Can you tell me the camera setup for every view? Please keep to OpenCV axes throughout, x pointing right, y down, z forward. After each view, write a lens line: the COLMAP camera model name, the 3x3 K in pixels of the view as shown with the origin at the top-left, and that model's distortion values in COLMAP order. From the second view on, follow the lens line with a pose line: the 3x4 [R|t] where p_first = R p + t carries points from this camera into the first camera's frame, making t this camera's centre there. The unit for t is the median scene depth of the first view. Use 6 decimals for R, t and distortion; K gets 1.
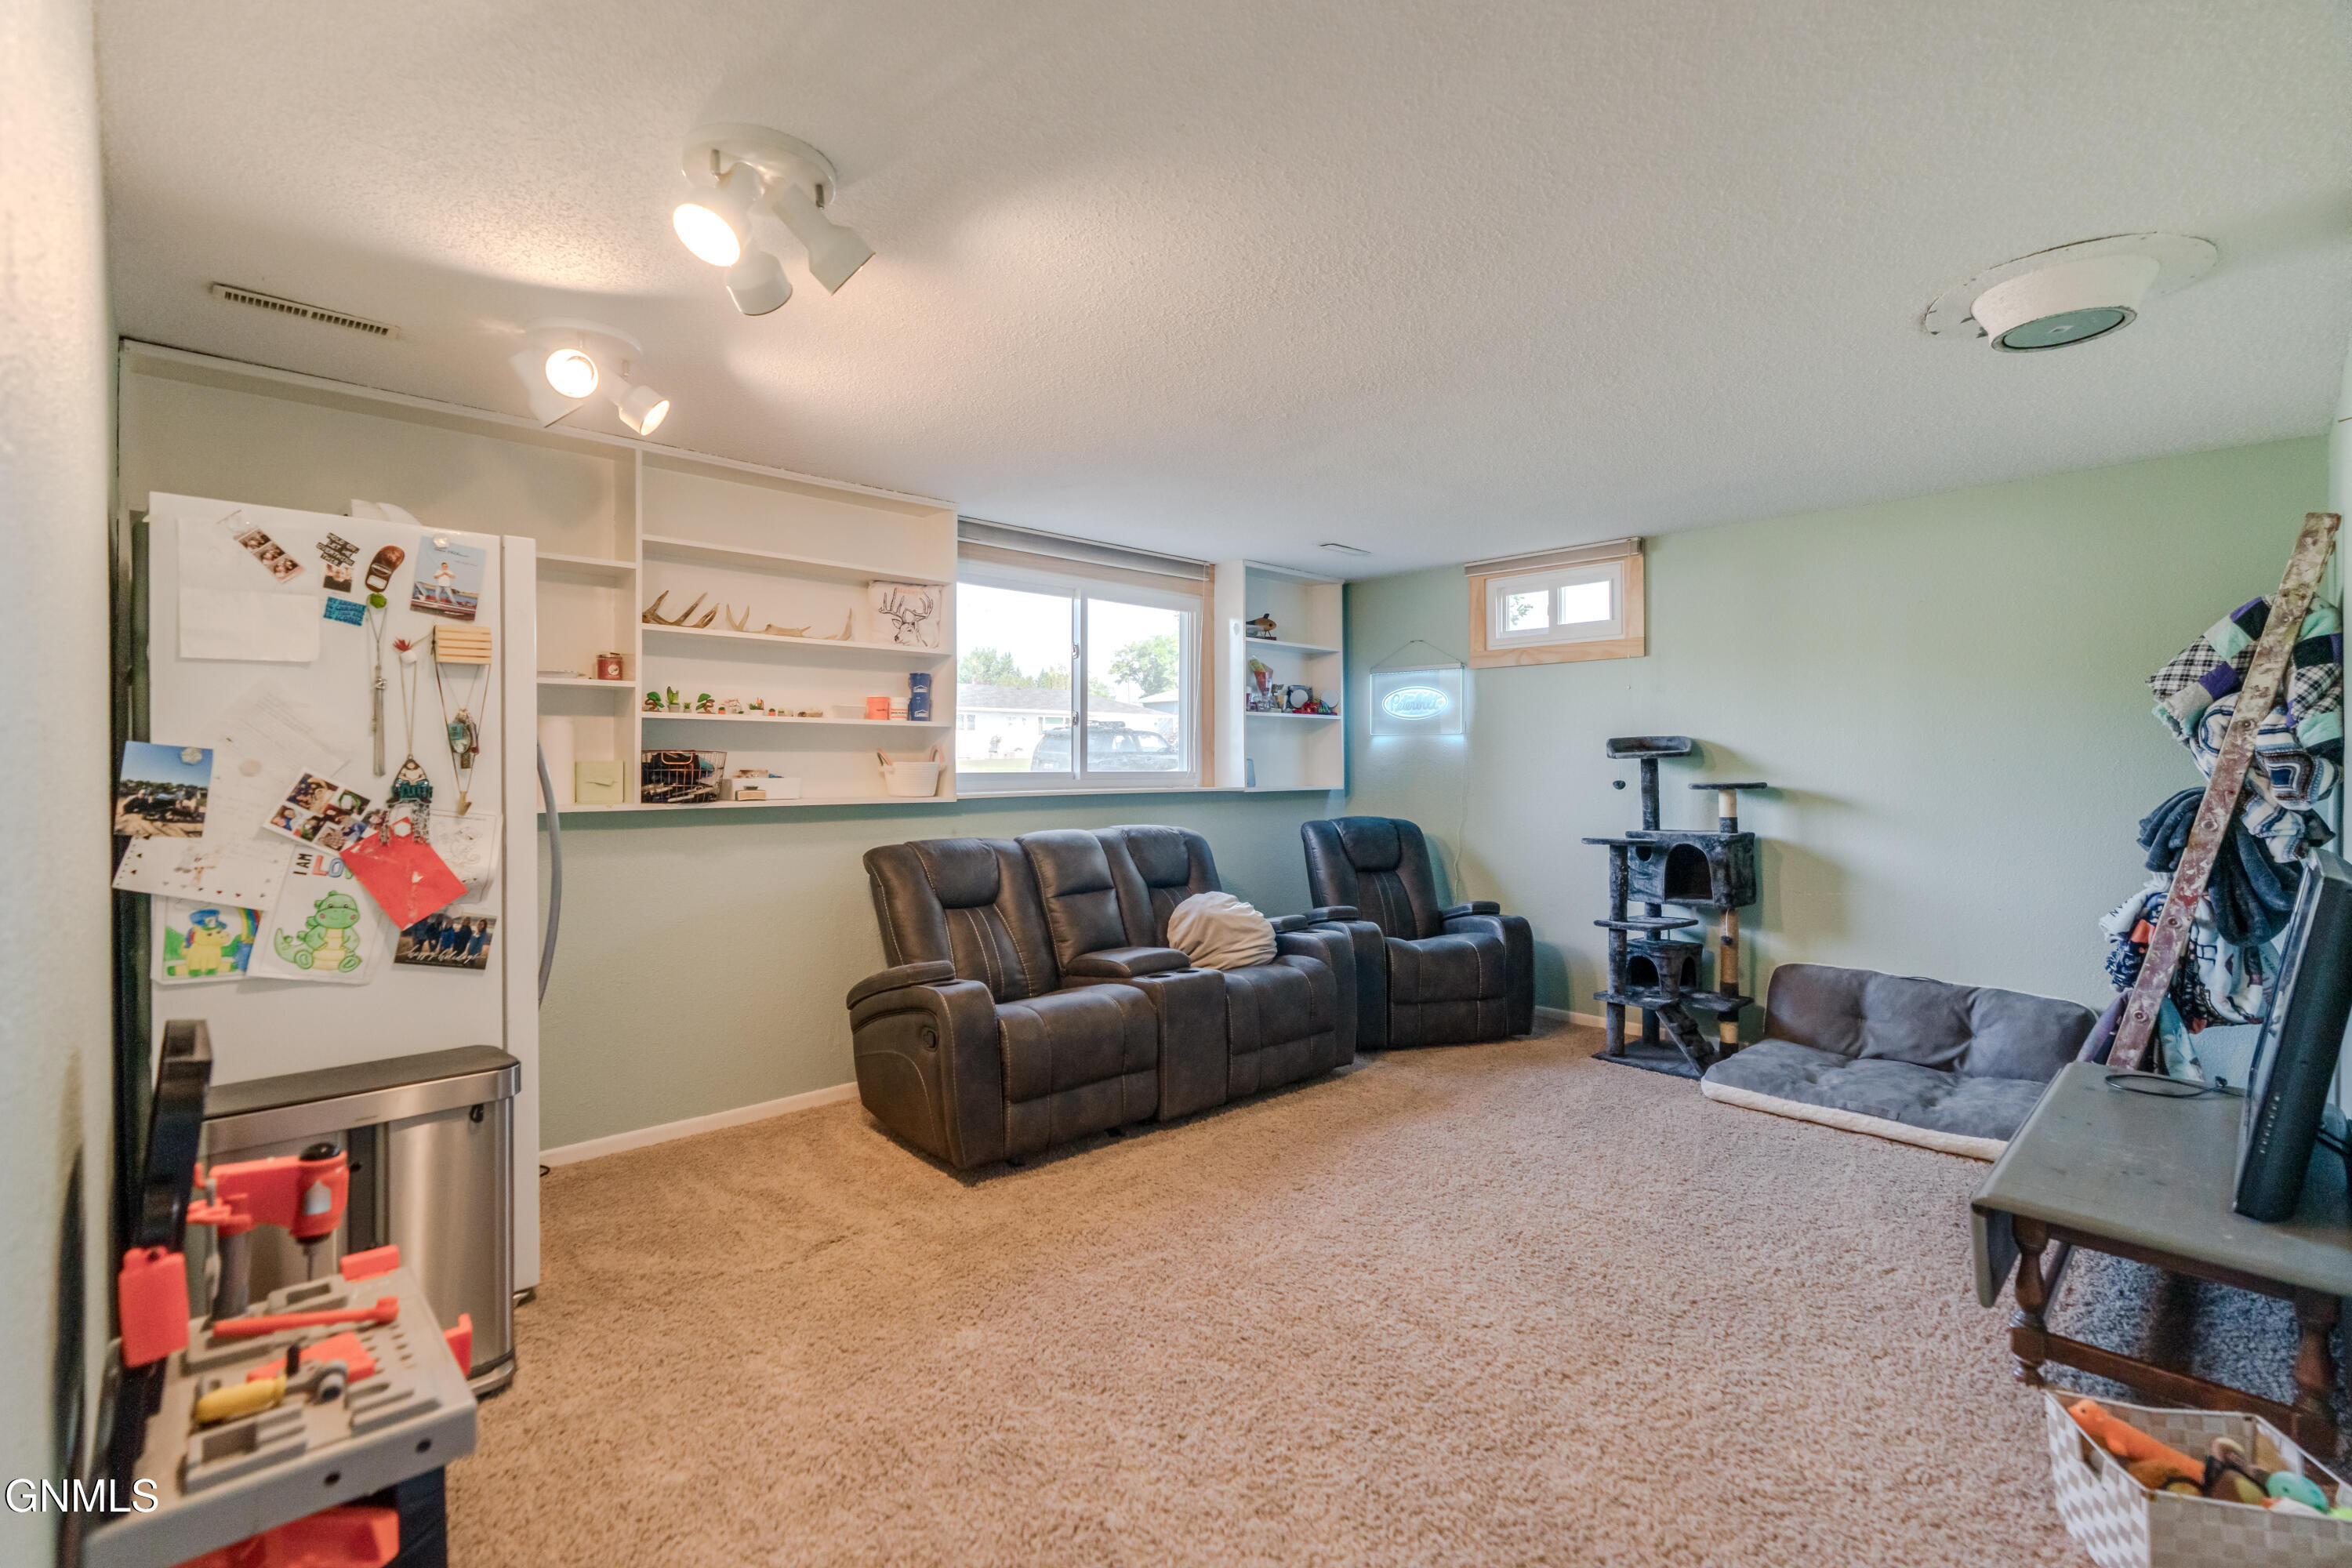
lens RADIAL K [[1074.0, 0, 1179.8], [0, 1074.0, 773.7], [0, 0, 1]] dist [-0.013370, 0.005835]
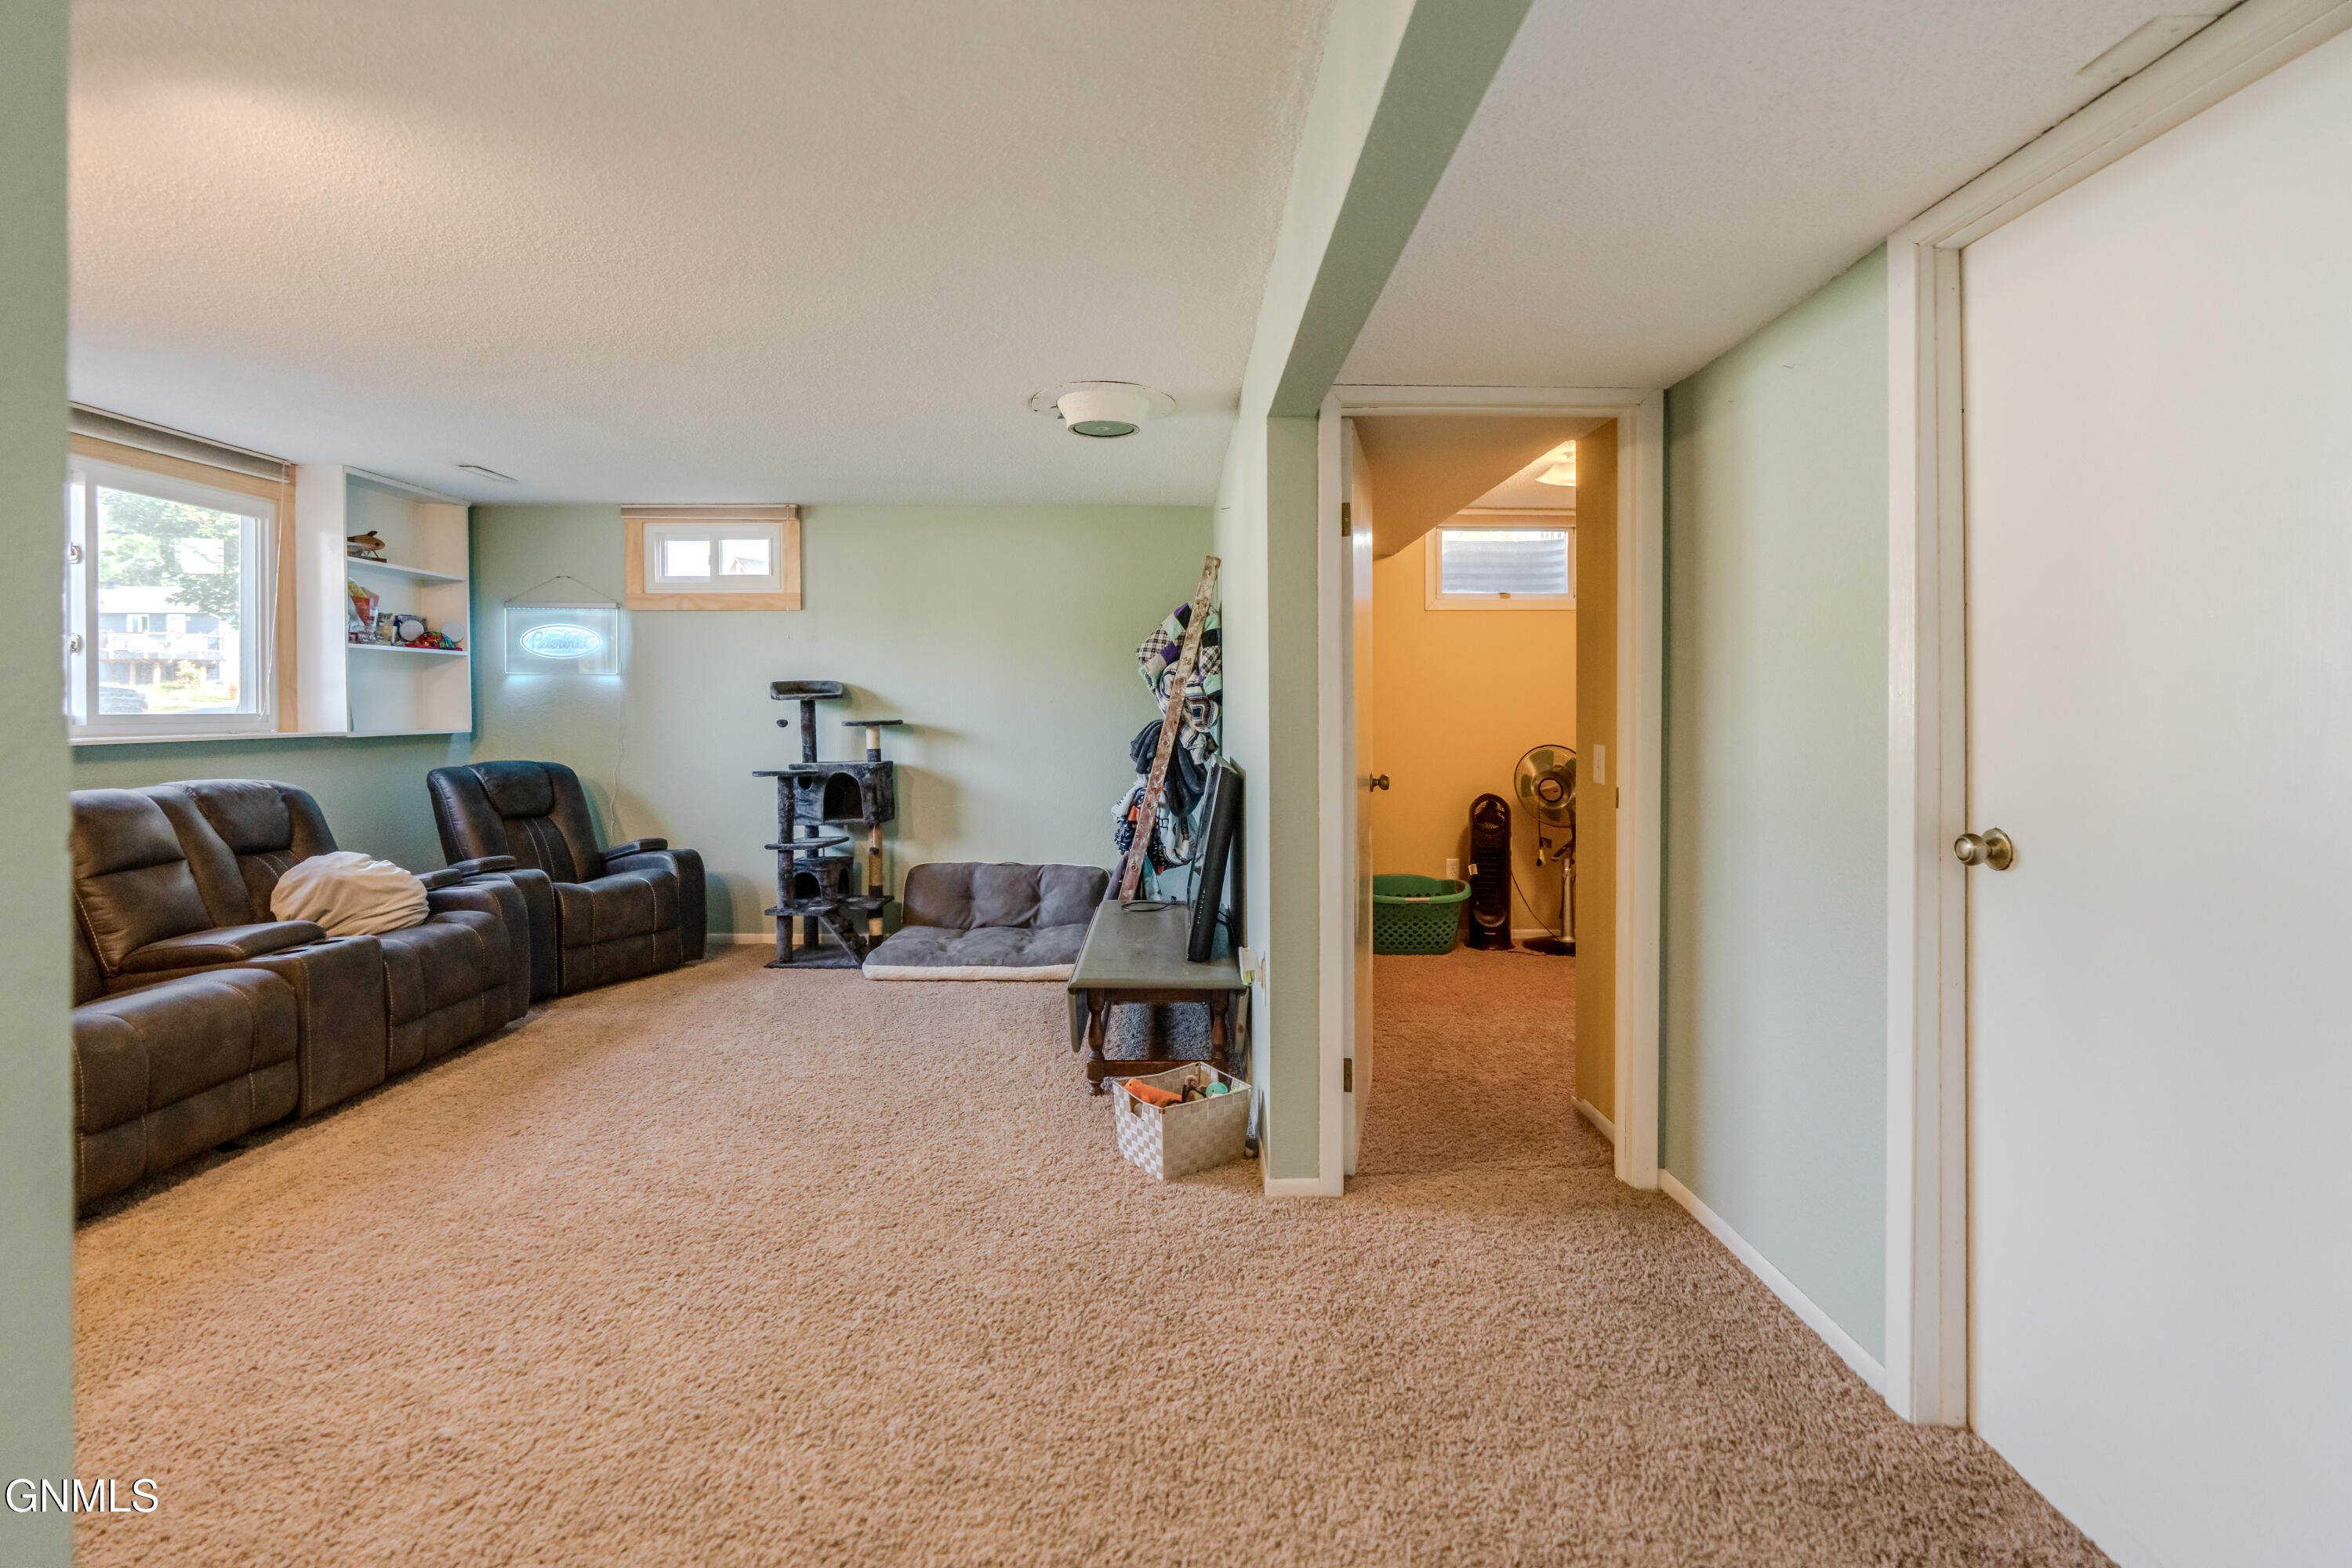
lens RADIAL K [[1112.9, 0, 1186.5], [0, 1112.9, 719.4], [0, 0, 1]] dist [-0.001007, 0.000190]
pose [[0.687397, -0.009004, 0.726226, -0.157167], [0.006096, 0.999959, 0.006627, 0.001227], [-0.726256, -0.000129, 0.687424, -0.119708]]
